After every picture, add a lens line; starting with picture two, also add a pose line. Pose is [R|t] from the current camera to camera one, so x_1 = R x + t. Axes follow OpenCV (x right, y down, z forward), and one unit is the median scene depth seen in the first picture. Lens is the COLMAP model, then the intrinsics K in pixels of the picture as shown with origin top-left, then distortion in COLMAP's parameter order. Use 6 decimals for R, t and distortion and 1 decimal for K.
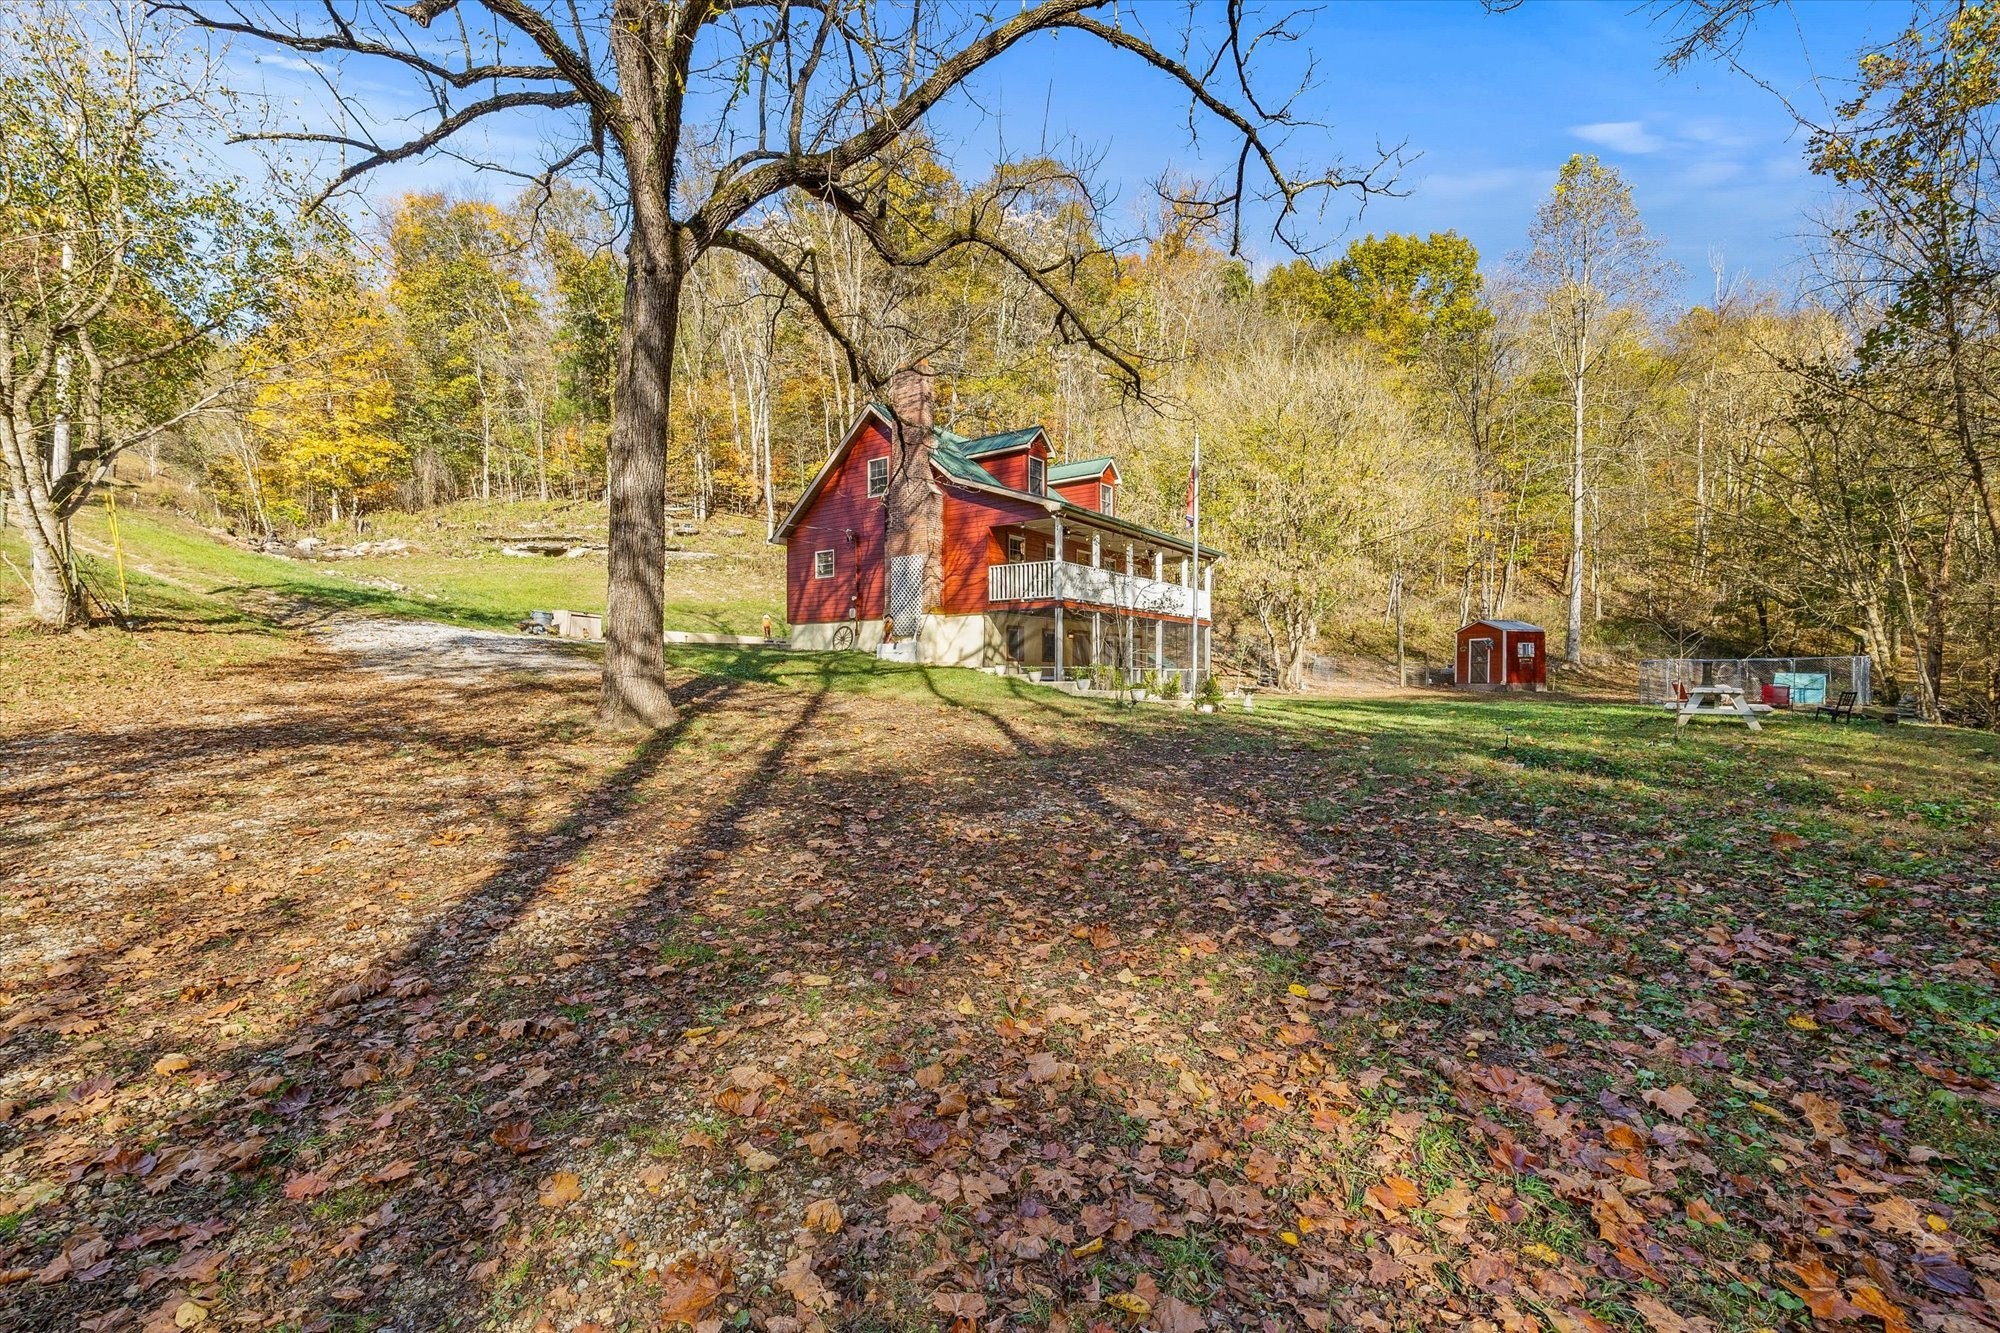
lens RADIAL K [[874.7, 0, 986.8], [0, 874.7, 672.3], [0, 0, 1]] dist [-0.002016, 0.000152]
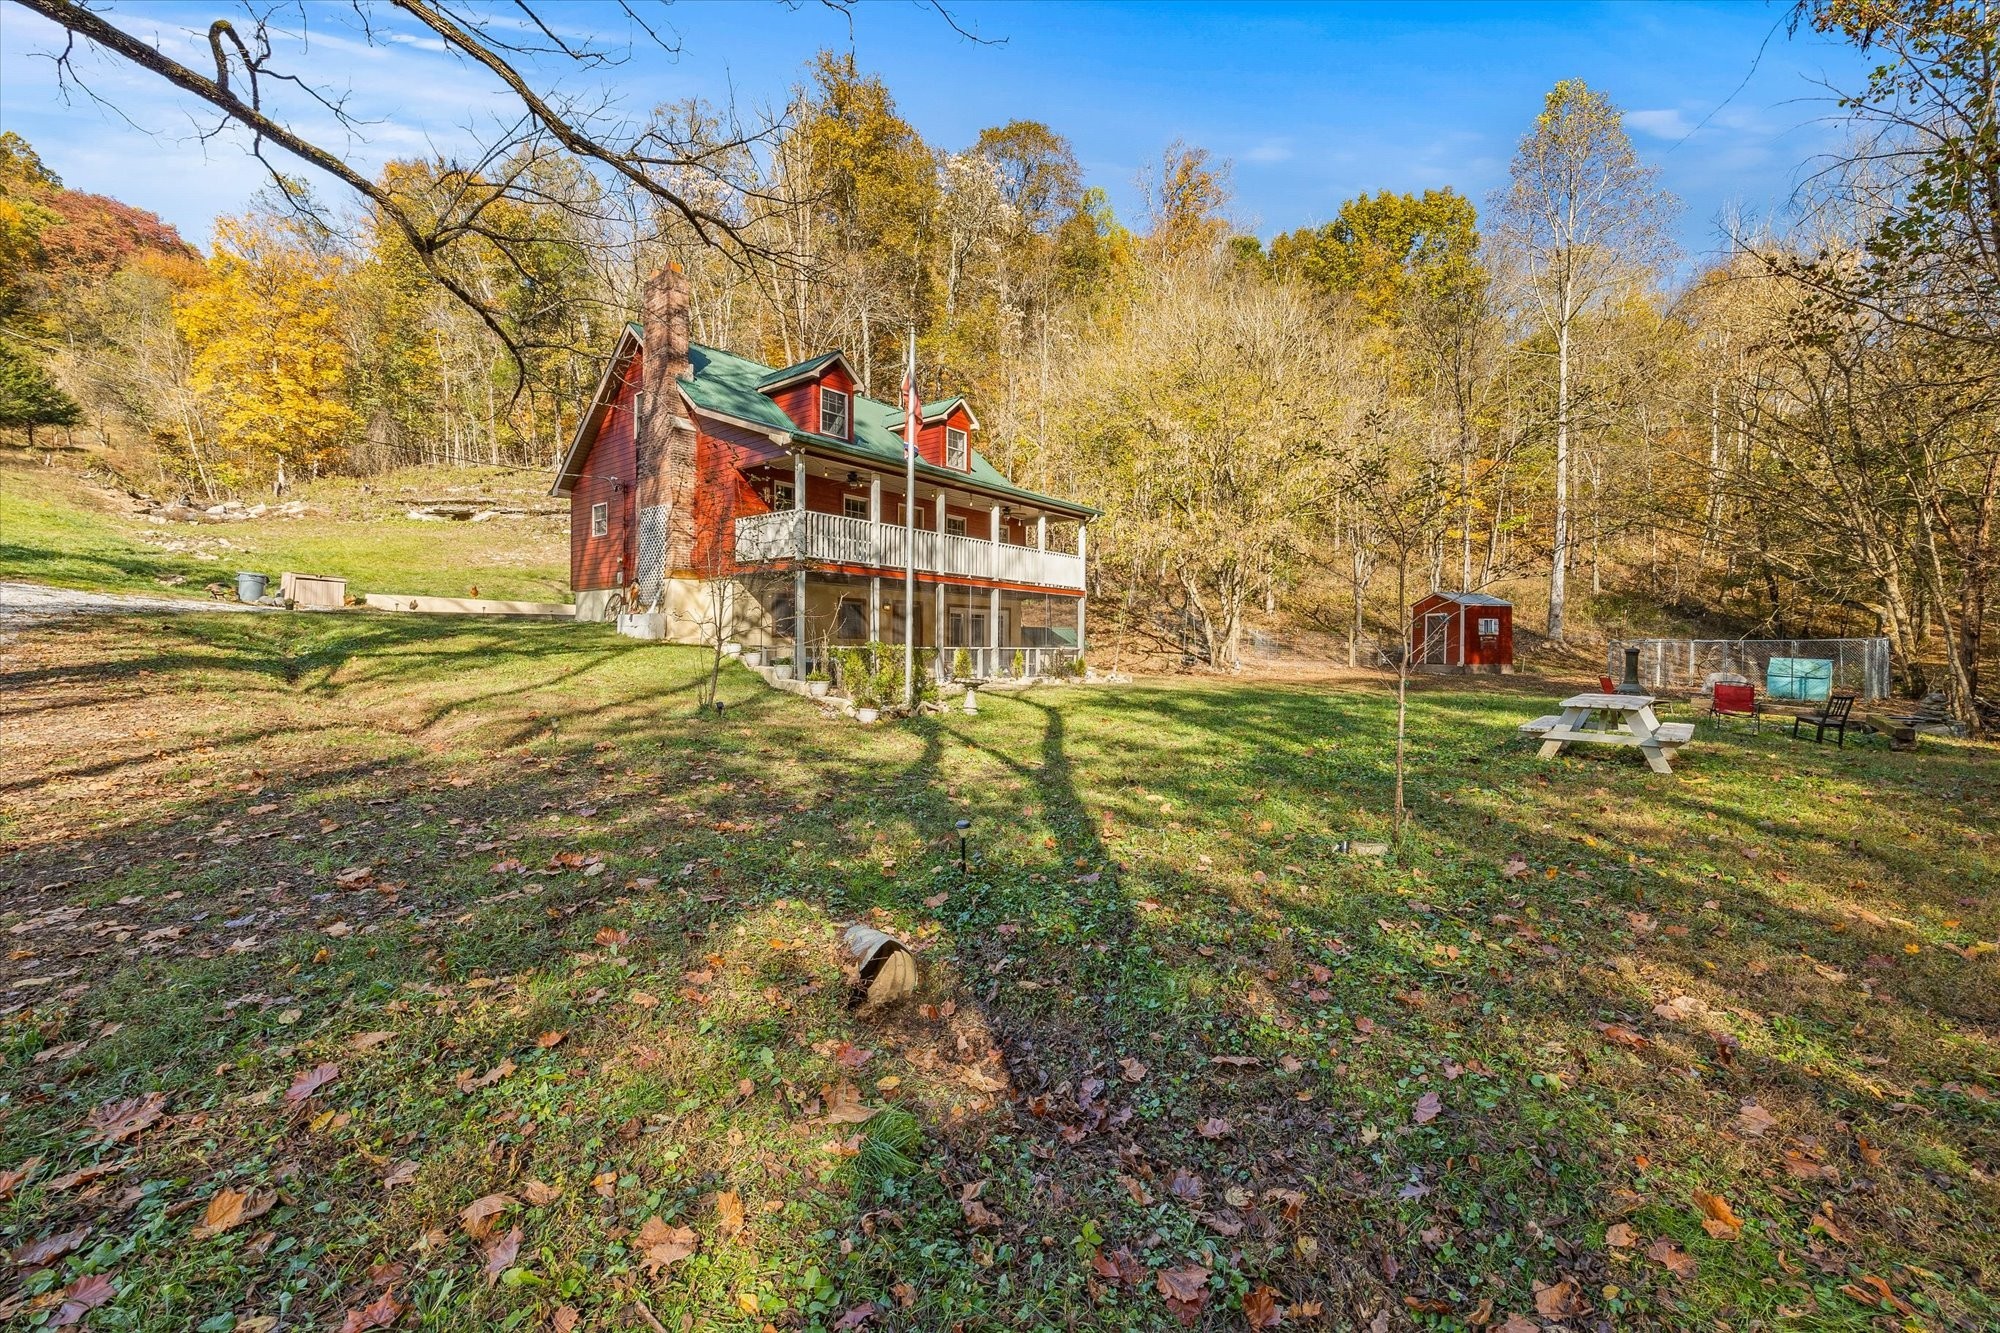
lens RADIAL K [[821.3, 0, 1013.9], [0, 821.3, 640.0], [0, 0, 1]] dist [-0.002276, -0.000063]
pose [[0.999386, 0.007971, -0.034123, 0.145793], [-0.008029, 0.999967, -0.001574, -0.006028], [0.034110, 0.001847, 0.999416, 0.136235]]
